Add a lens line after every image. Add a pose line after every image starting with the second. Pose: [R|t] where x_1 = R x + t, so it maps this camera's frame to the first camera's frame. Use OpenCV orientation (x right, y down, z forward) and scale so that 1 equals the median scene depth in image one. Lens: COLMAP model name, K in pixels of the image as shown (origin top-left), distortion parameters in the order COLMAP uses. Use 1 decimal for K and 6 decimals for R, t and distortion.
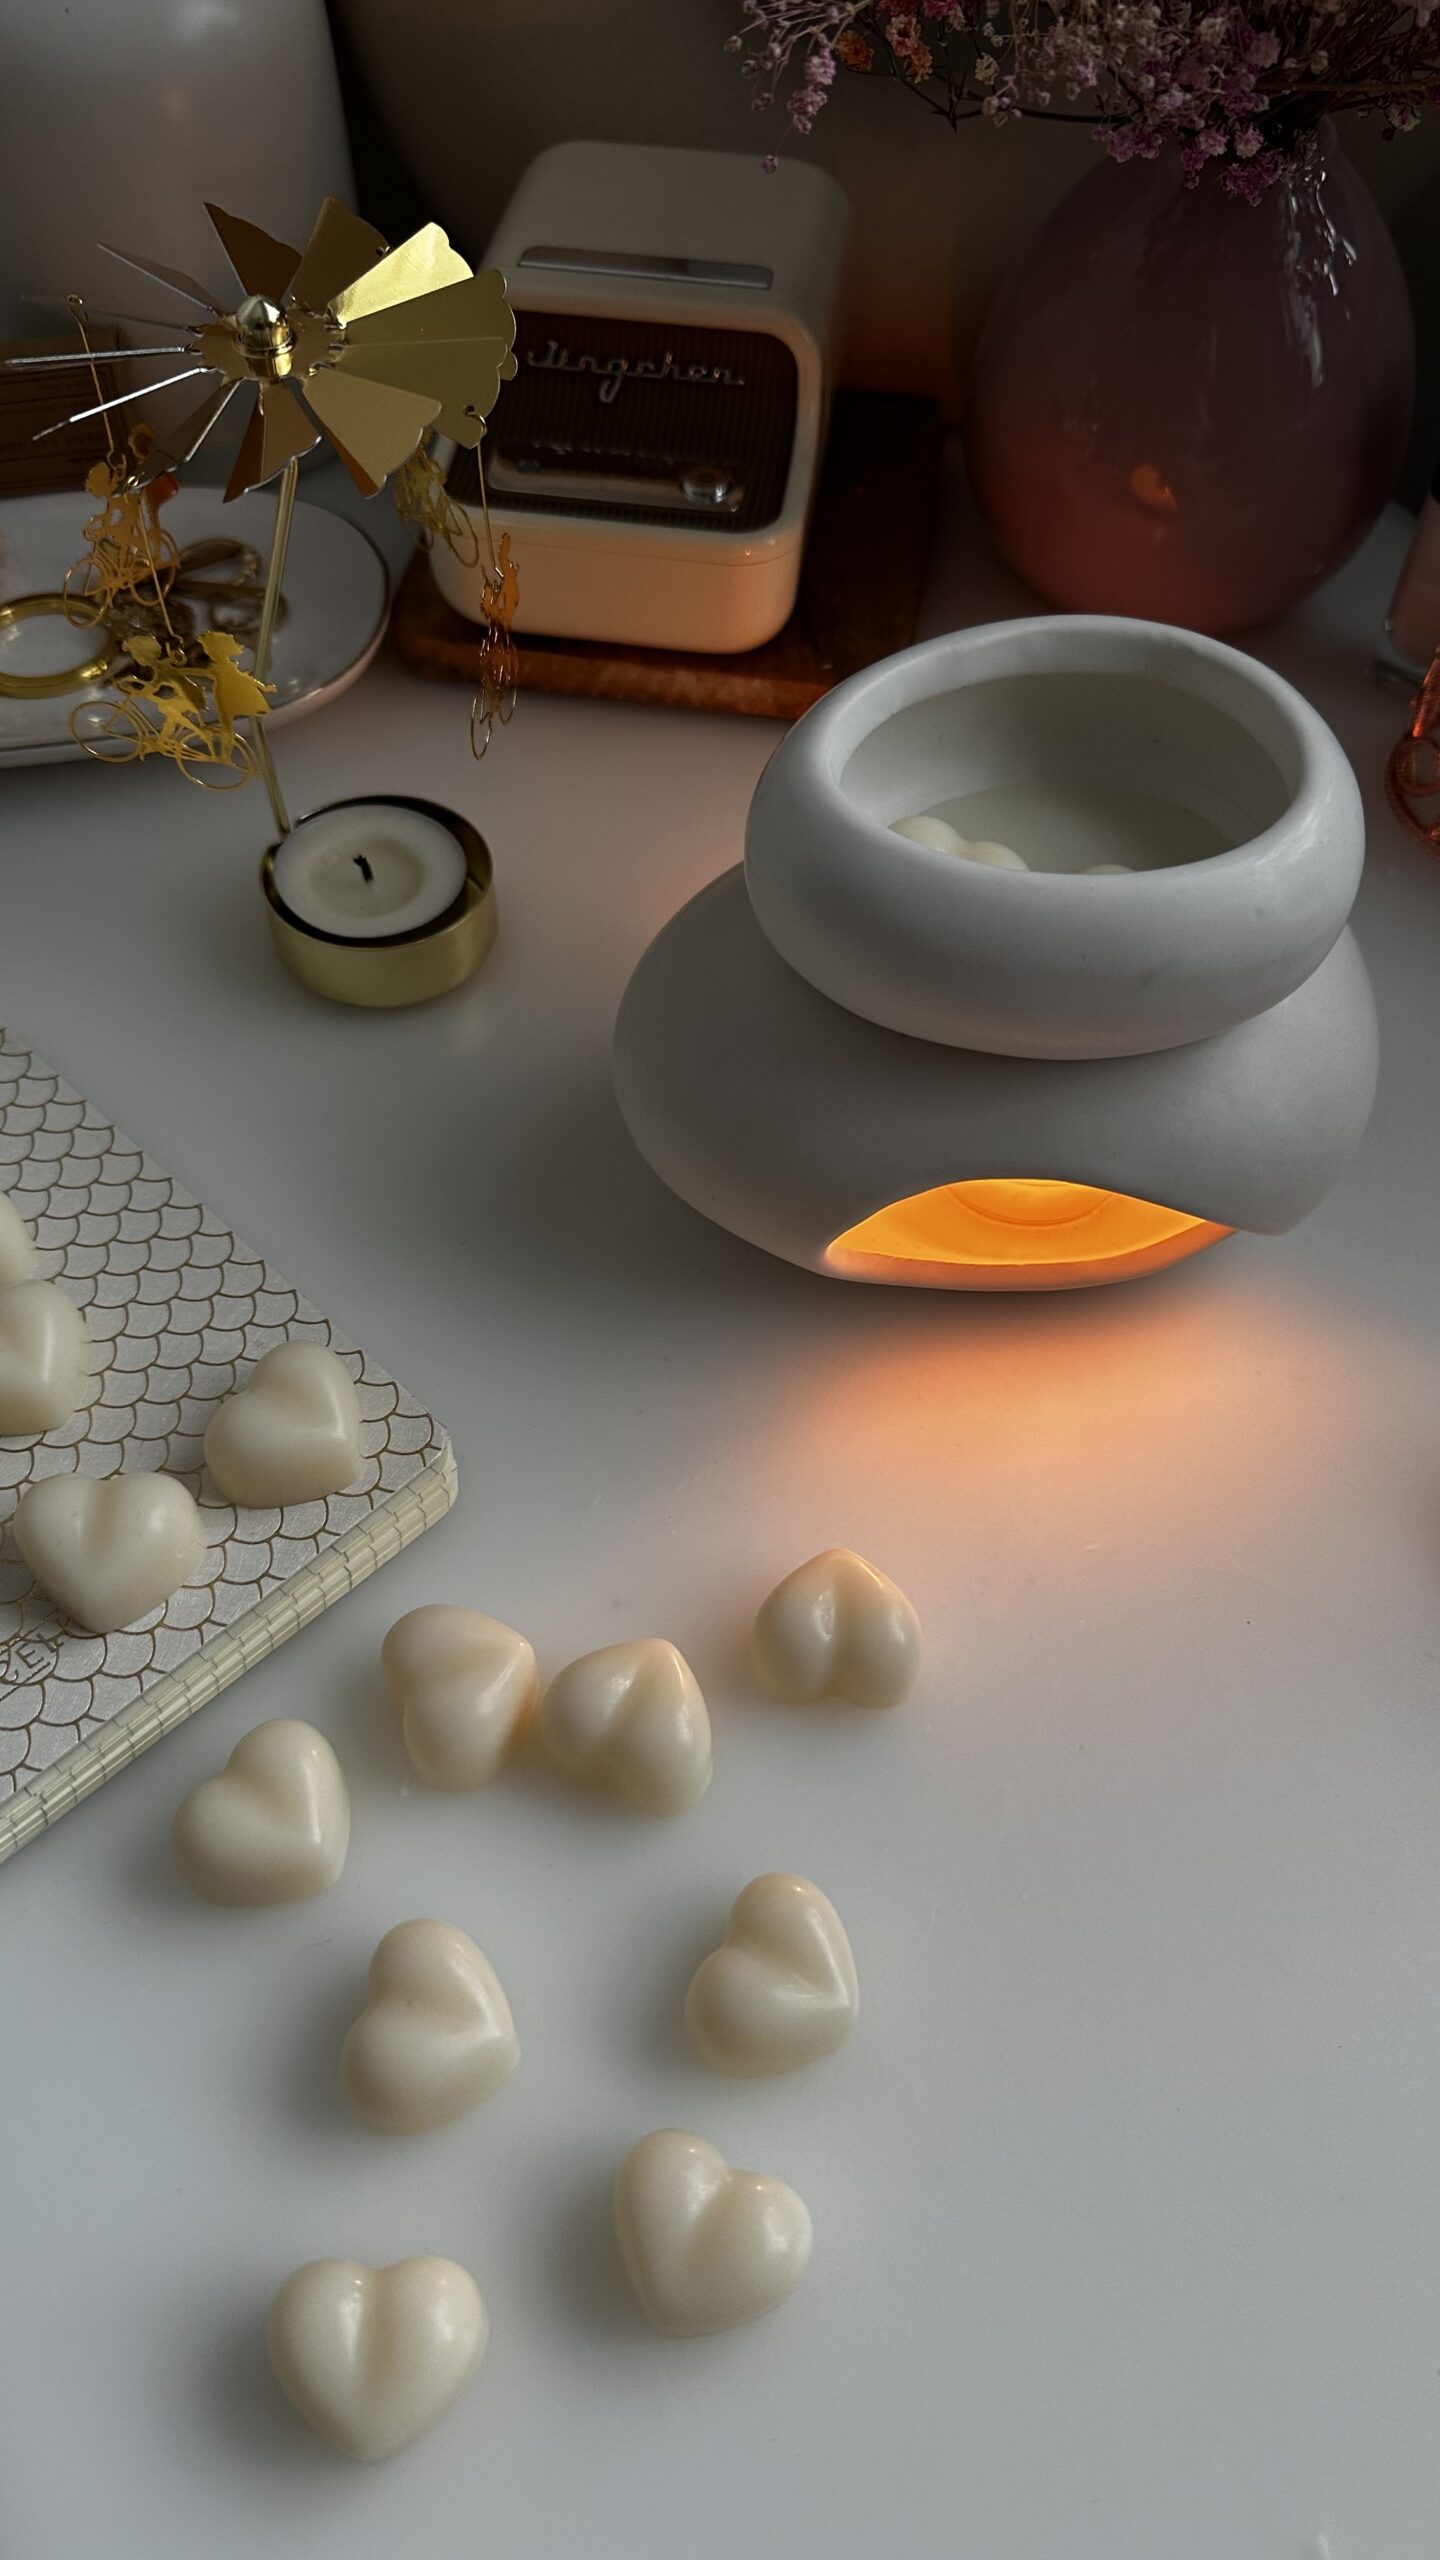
lens RADIAL K [[1869.0, 0, 720.0], [0, 1869.0, 1280.0], [0, 0, 1]] dist [0.140597, -0.274170]
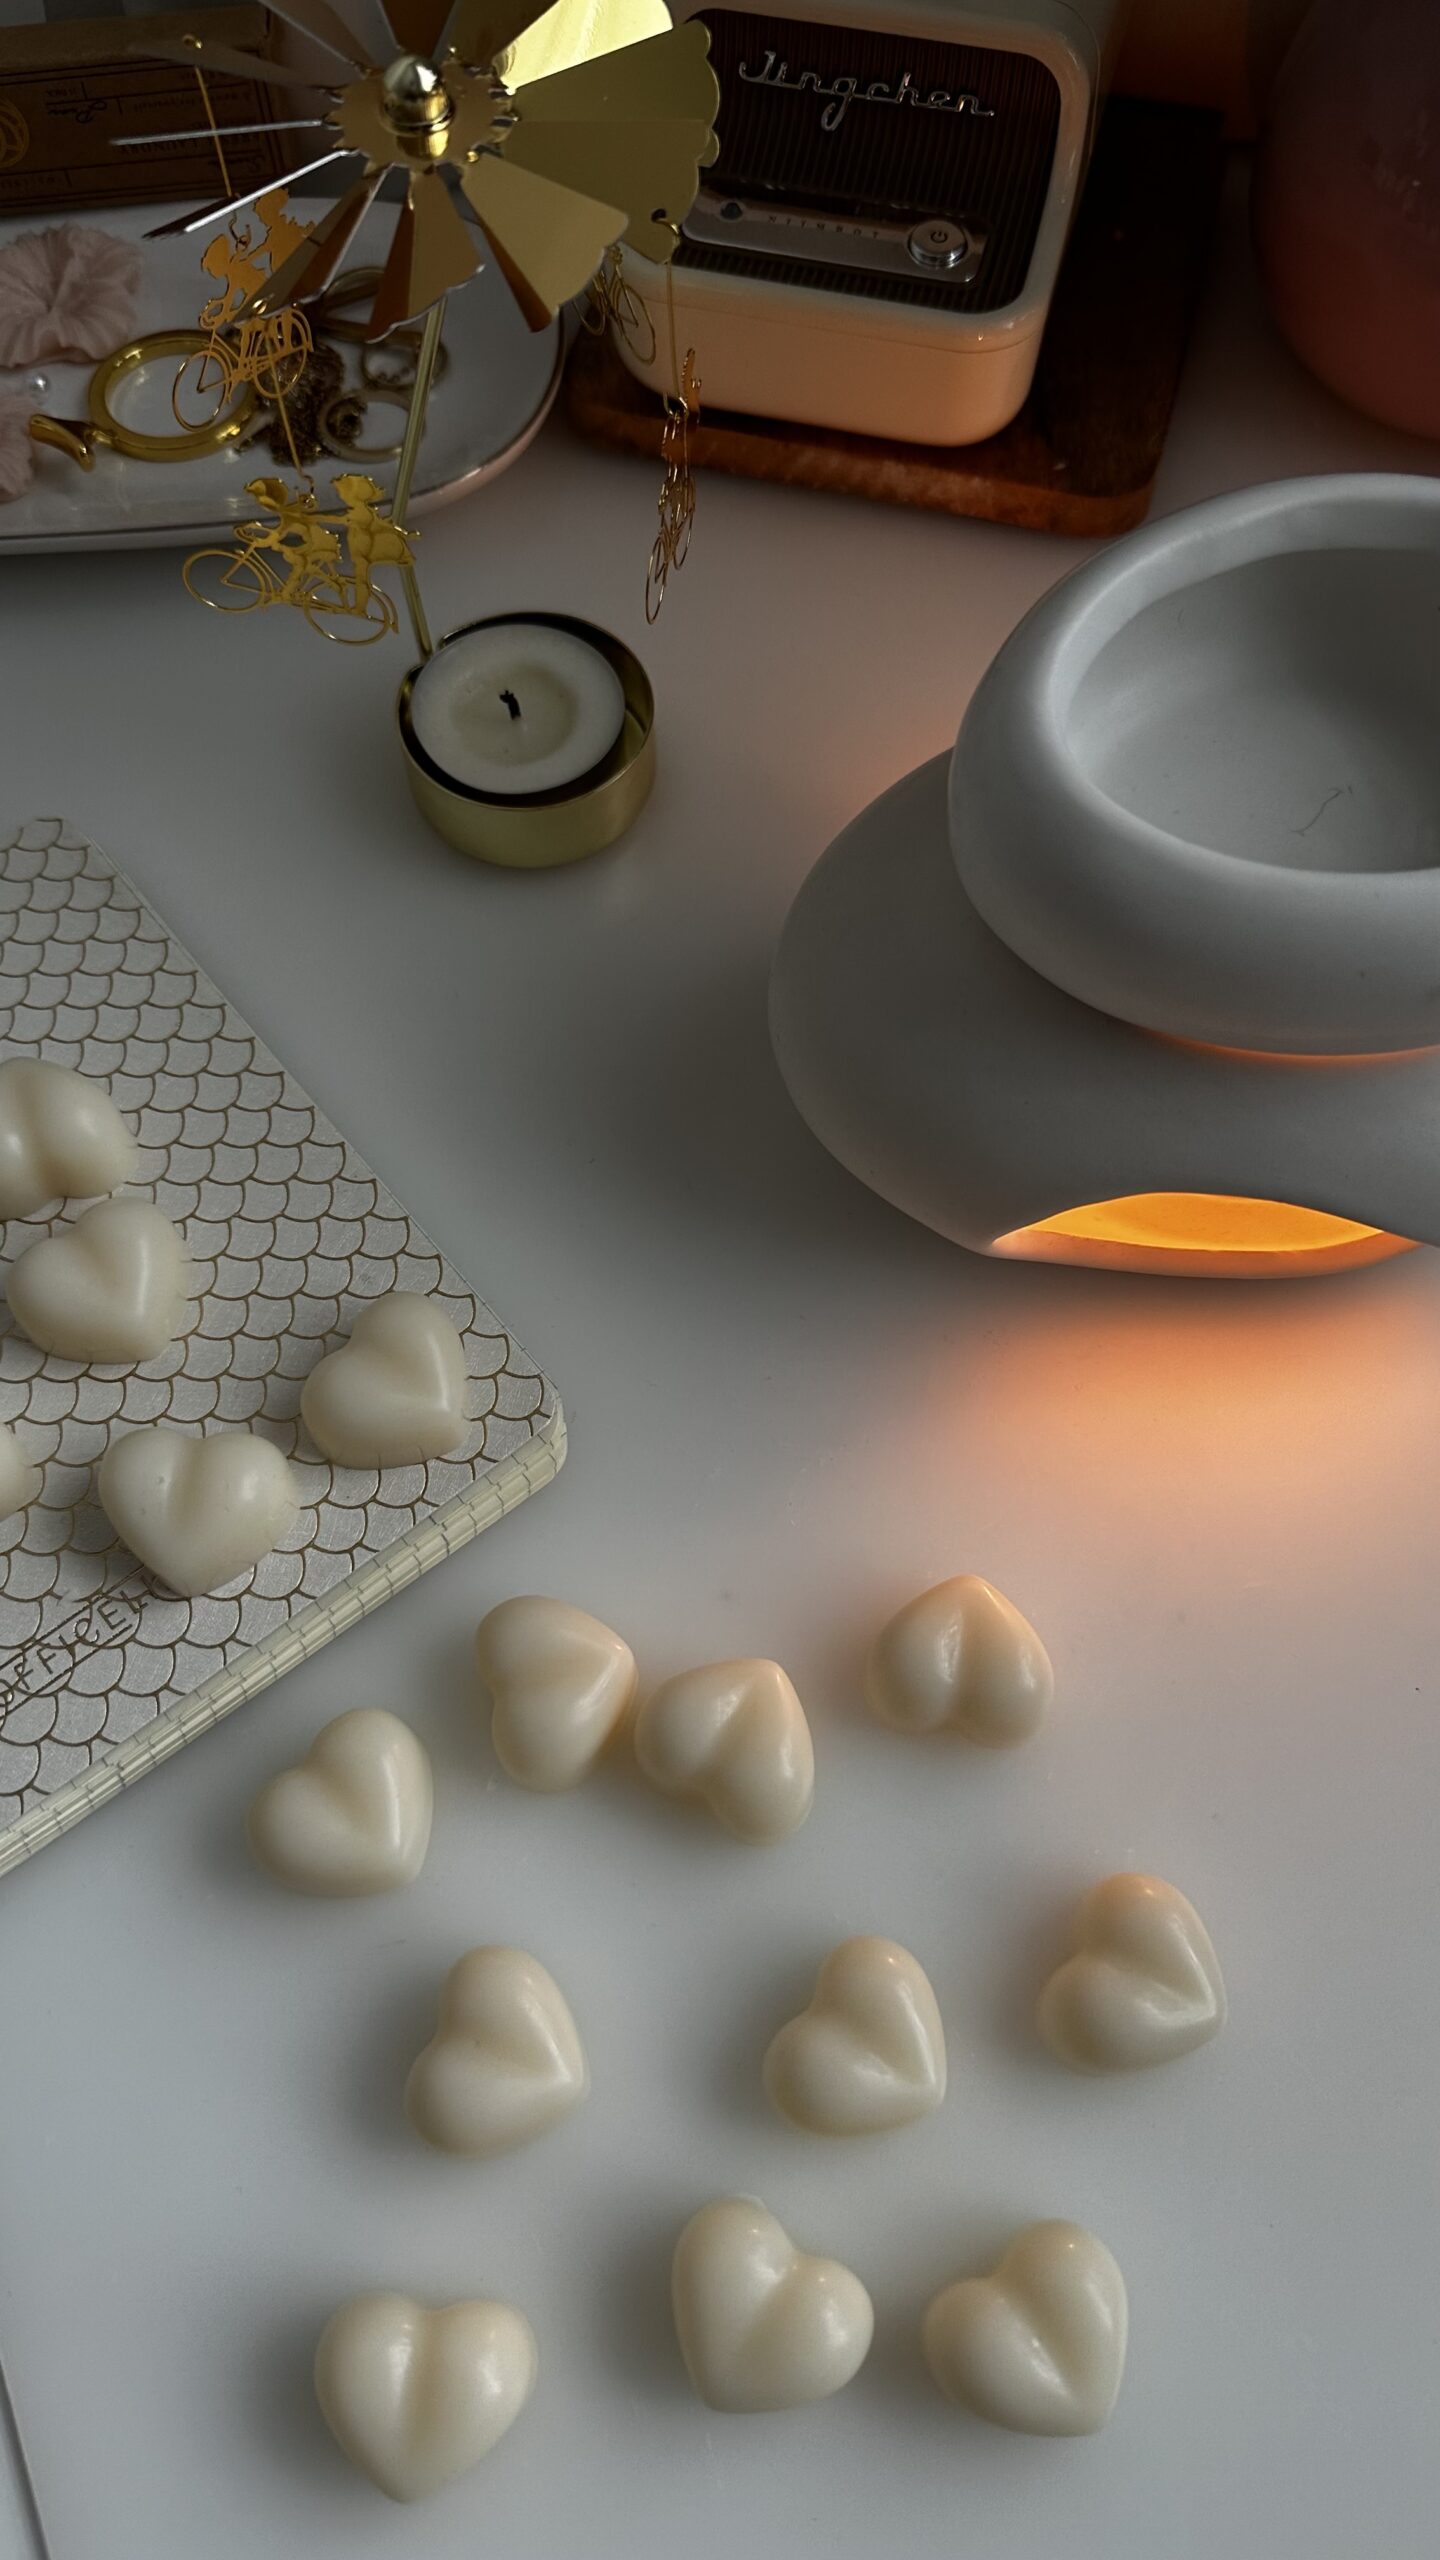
lens RADIAL K [[1922.3, 0, 720.0], [0, 1922.3, 1280.0], [0, 0, 1]] dist [0.131689, -0.184198]
pose [[0.993838, 0.083957, -0.072375, -0.002098], [-0.071282, 0.984090, 0.162747, -0.136797], [0.084887, -0.156585, 0.984010, 0.079057]]
